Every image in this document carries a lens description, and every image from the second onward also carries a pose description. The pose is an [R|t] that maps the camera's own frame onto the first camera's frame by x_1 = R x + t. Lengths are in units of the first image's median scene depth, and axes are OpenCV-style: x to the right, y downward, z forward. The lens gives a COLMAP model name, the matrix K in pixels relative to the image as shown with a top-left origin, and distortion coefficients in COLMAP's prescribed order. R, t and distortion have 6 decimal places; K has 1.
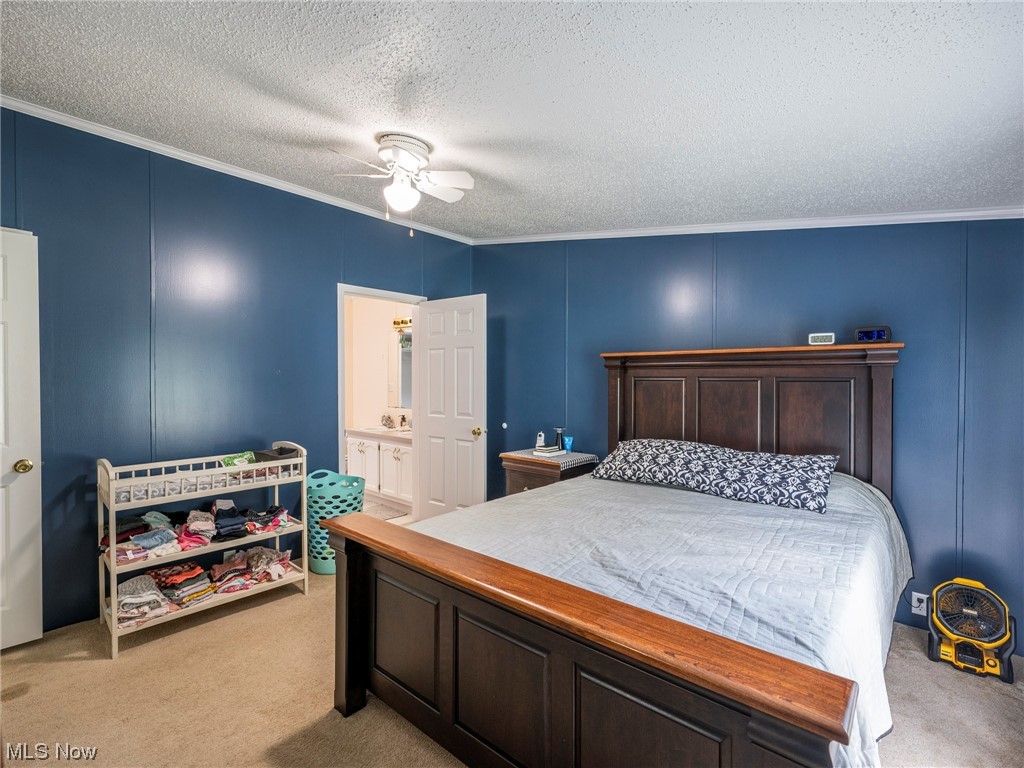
lens RADIAL K [[440.8, 0, 512.0], [0, 440.8, 384.0], [0, 0, 1]] dist [0.000395, 0.000017]
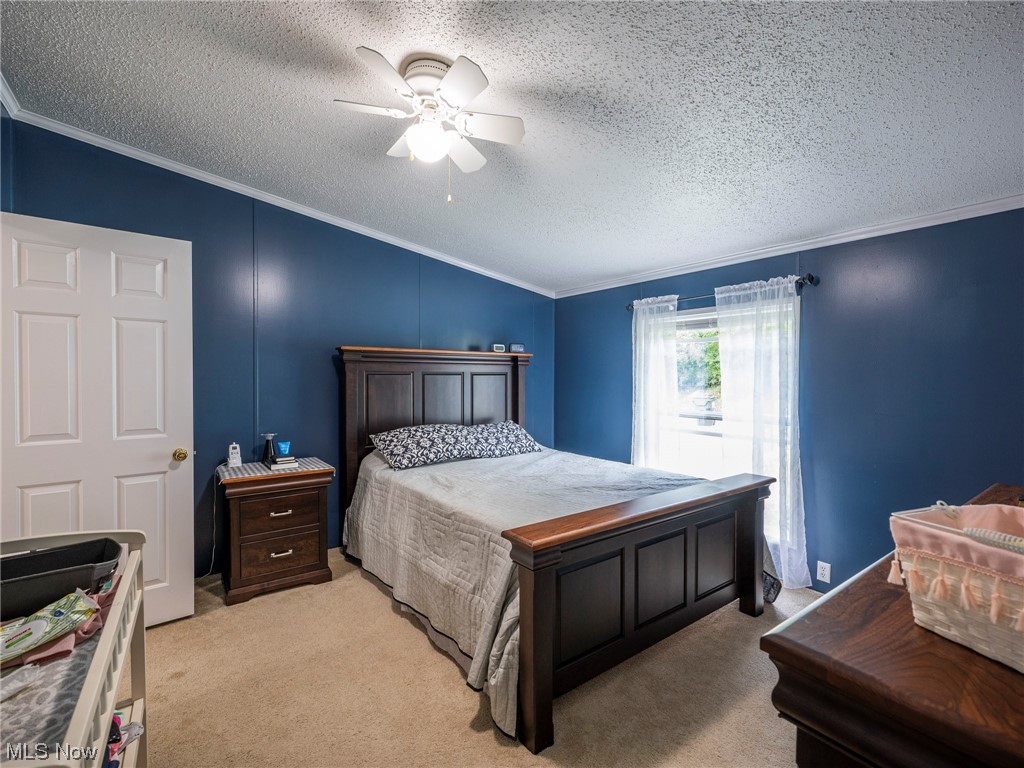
lens RADIAL K [[451.7, 0, 512.0], [0, 451.7, 384.0], [0, 0, 1]] dist [0.000432, 0.000039]
pose [[0.261974, -0.024871, 0.964754, -0.582985], [0.003337, 0.999685, 0.024865, -0.009544], [-0.965069, -0.003295, 0.261974, 0.363492]]
